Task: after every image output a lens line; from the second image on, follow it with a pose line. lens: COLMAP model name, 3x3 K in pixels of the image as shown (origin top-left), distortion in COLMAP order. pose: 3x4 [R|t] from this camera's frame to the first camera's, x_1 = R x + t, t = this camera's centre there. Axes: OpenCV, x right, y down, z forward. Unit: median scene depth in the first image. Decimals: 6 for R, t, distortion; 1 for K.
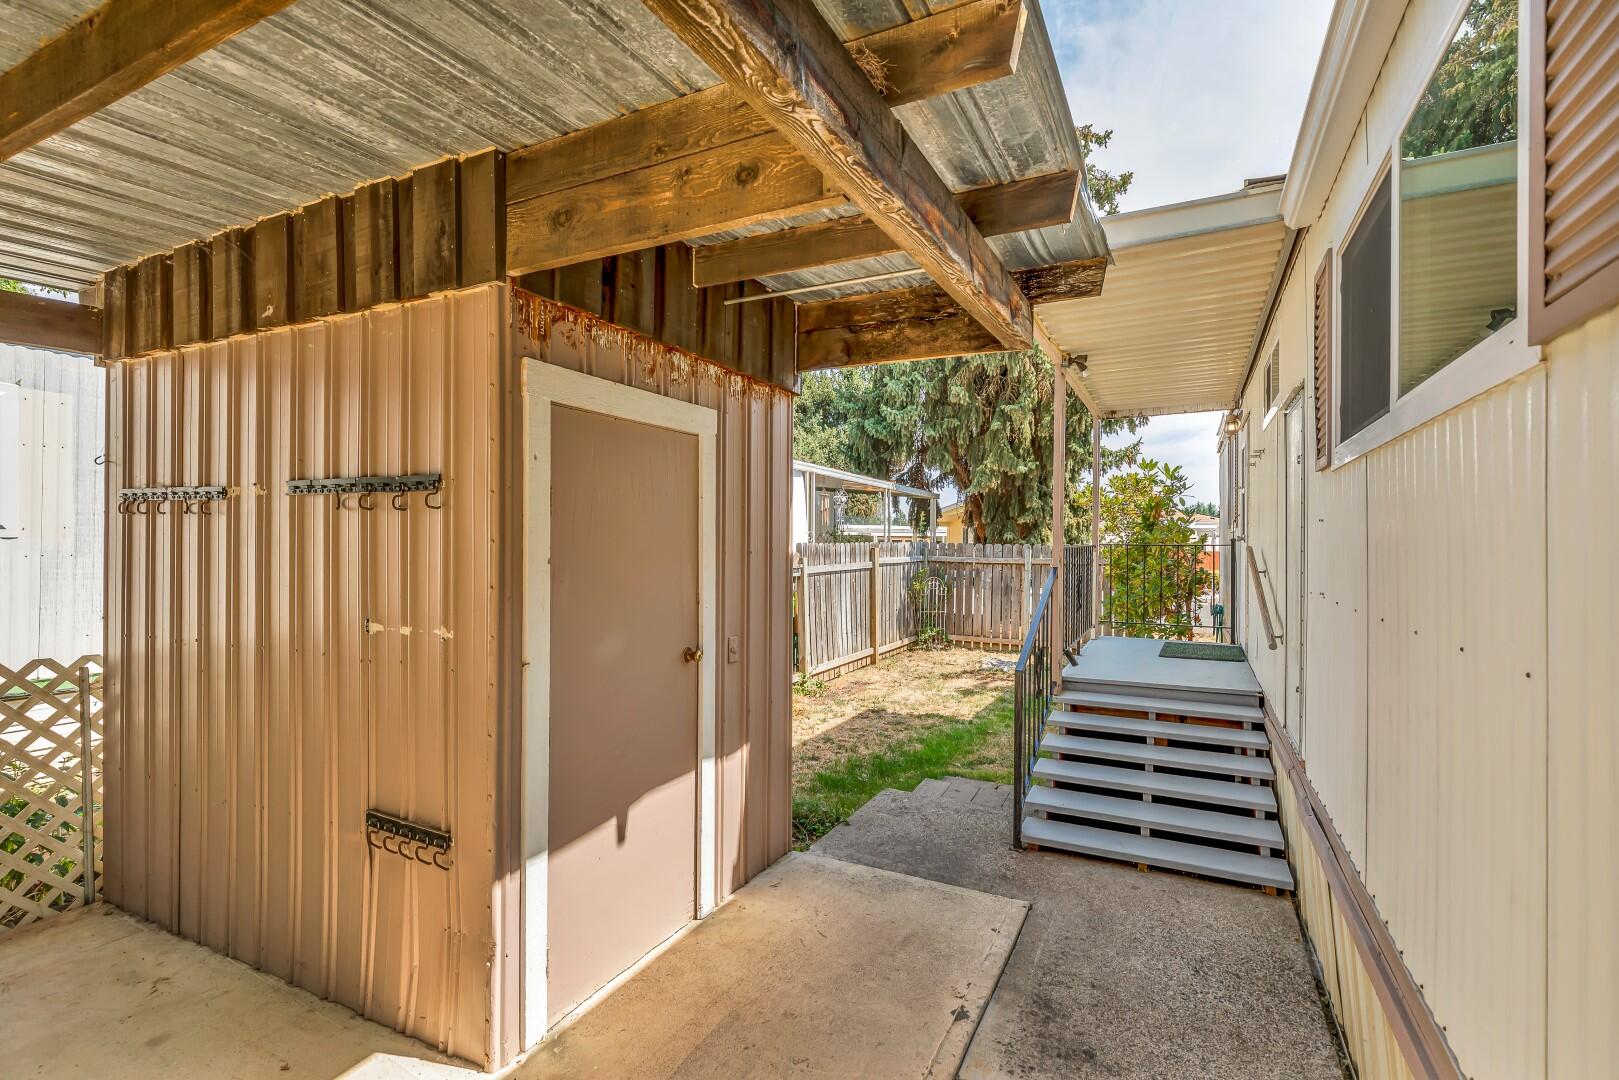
lens RADIAL K [[745.7, 0, 813.4], [0, 745.7, 543.0], [0, 0, 1]] dist [0.008551, -0.000241]
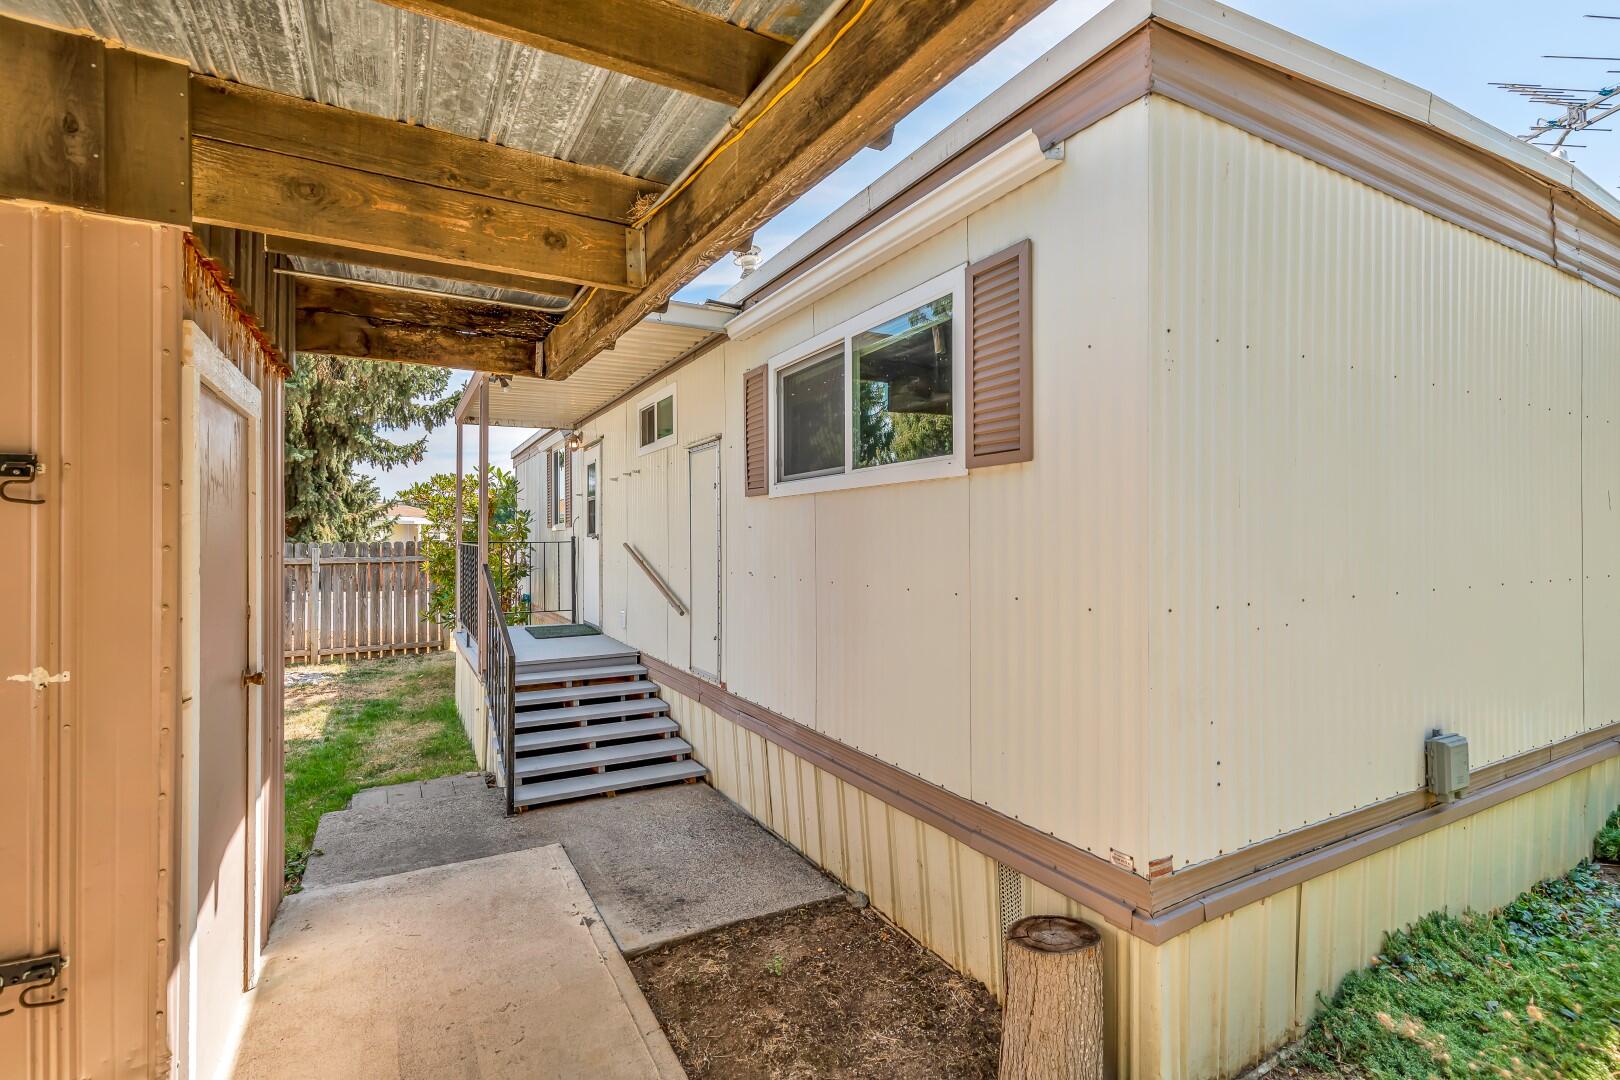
lens RADIAL K [[746.2, 0, 814.7], [0, 746.2, 536.6], [0, 0, 1]] dist [0.008551, -0.000241]
pose [[0.562934, -0.002978, 0.826497, -0.425803], [0.005445, 0.999985, -0.000106, -0.006457], [-0.826484, 0.004560, 0.562942, -0.011380]]
